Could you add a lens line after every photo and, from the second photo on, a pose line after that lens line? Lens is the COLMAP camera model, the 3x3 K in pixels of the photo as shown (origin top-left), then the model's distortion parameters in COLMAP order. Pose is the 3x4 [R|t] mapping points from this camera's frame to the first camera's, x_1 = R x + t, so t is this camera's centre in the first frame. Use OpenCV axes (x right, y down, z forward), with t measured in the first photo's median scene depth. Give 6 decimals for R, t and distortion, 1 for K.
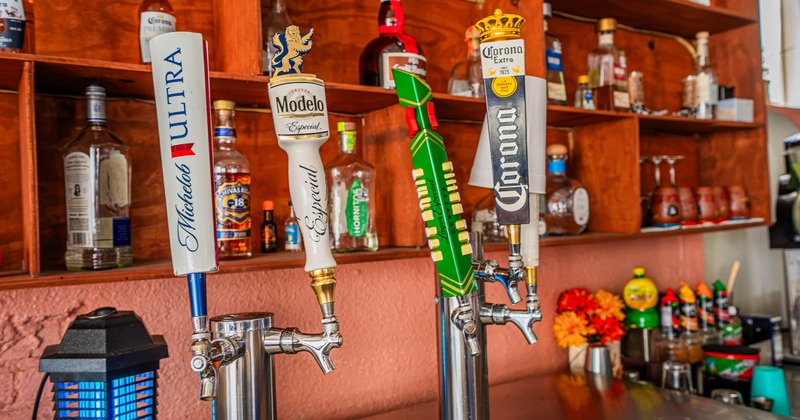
lens RADIAL K [[631.2, 0, 400.0], [0, 631.2, 210.0], [0, 0, 1]] dist [0.005388, 0.001552]
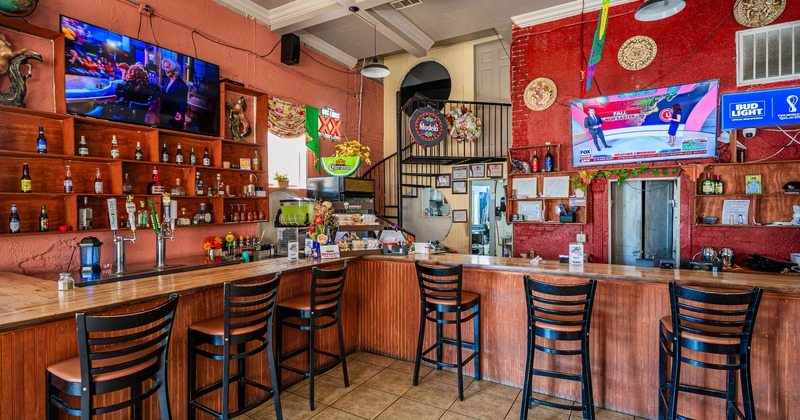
lens RADIAL K [[380.2, 0, 400.0], [0, 380.2, 210.0], [0, 0, 1]] dist [0.003877, -0.000132]
pose [[0.895878, 0.029505, 0.443320, 0.325991], [-0.037121, 0.999275, 0.008509, -0.137019], [-0.442747, -0.024080, 0.896323, -2.078087]]
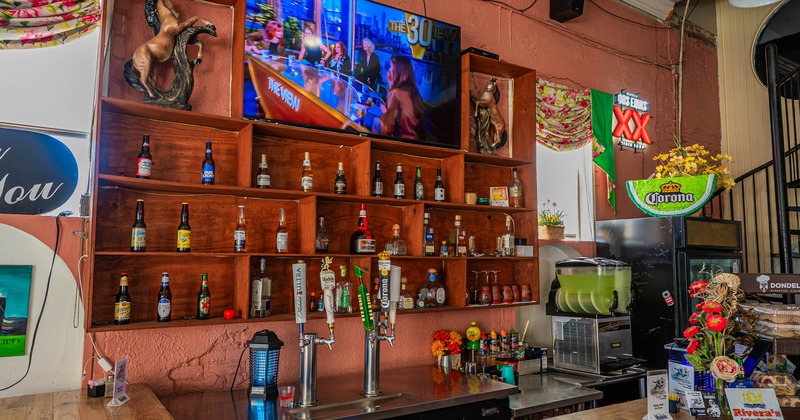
lens RADIAL K [[527.8, 0, 400.0], [0, 527.8, 210.0], [0, 0, 1]] dist [0.004252, 0.001170]
pose [[0.998865, 0.047494, -0.003563, 0.130997], [-0.047626, 0.995409, -0.083021, -0.162938], [-0.000396, 0.083096, 0.996541, -1.080698]]
